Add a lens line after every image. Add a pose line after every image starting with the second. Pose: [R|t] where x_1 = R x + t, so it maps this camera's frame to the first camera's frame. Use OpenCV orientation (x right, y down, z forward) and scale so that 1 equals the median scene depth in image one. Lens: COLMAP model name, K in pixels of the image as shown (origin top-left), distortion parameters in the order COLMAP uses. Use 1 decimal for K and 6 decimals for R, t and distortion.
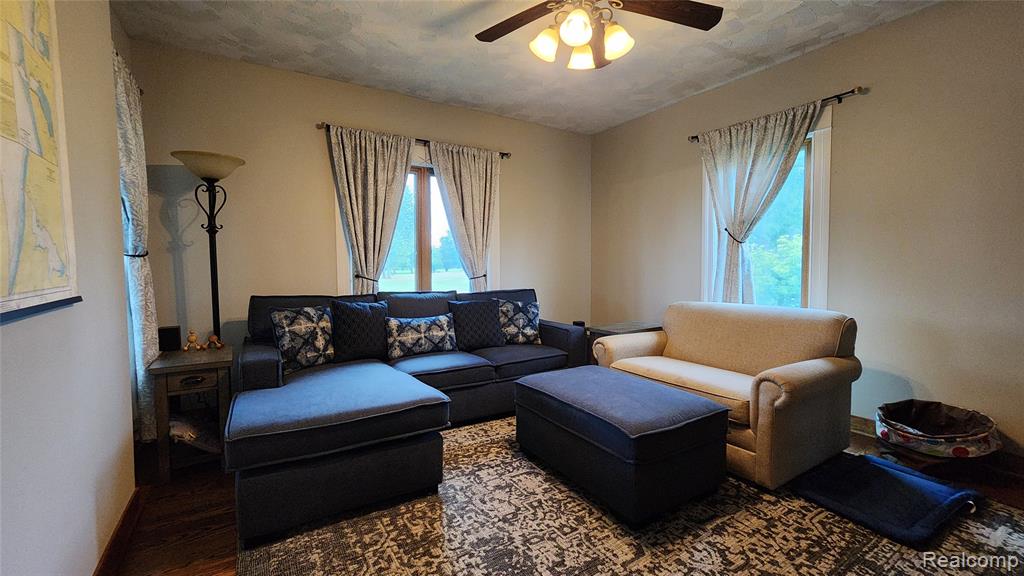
lens RADIAL K [[421.0, 0, 504.4], [0, 421.0, 286.2], [0, 0, 1]] dist [0.000608, 0.000265]
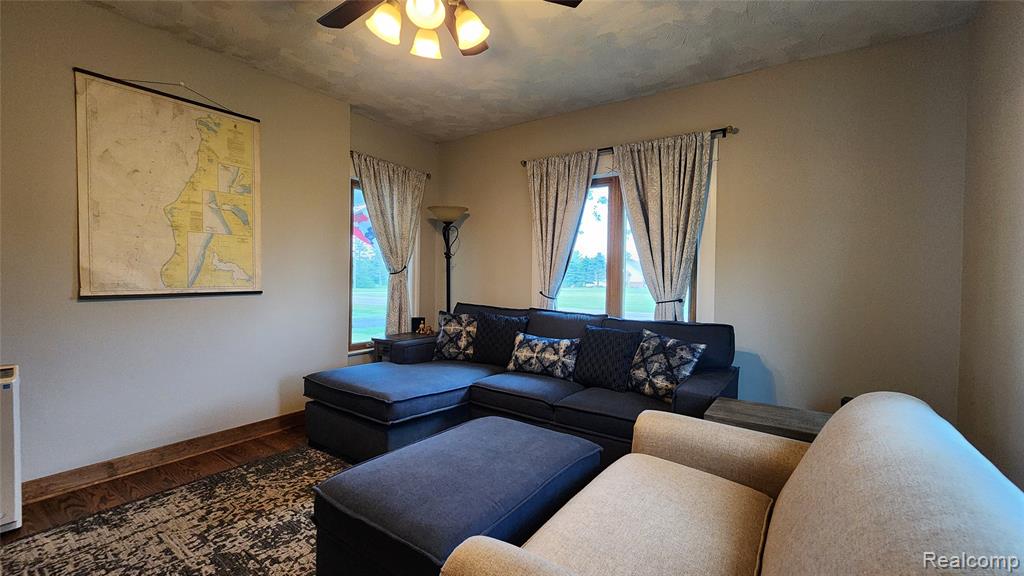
lens RADIAL K [[421.0, 0, 510.4], [0, 421.0, 284.5], [0, 0, 1]] dist [0.000608, 0.000265]
pose [[0.400468, 0.025315, -0.915961, 0.739388], [-0.068645, 0.997638, -0.002440, -0.044497], [0.913736, 0.063854, 0.401260, 0.594892]]
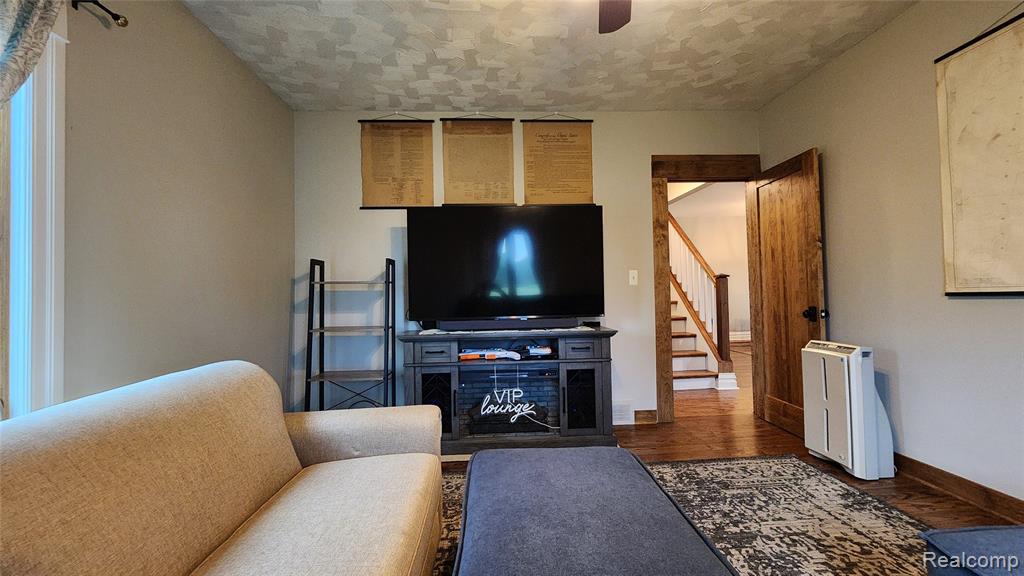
lens RADIAL K [[421.0, 0, 509.6], [0, 421.0, 288.7], [0, 0, 1]] dist [0.000608, 0.000265]
pose [[-0.871342, 0.039276, 0.489102, 0.023644], [0.060884, 0.997742, 0.028344, -0.046584], [-0.486885, 0.054476, -0.871766, 1.201547]]
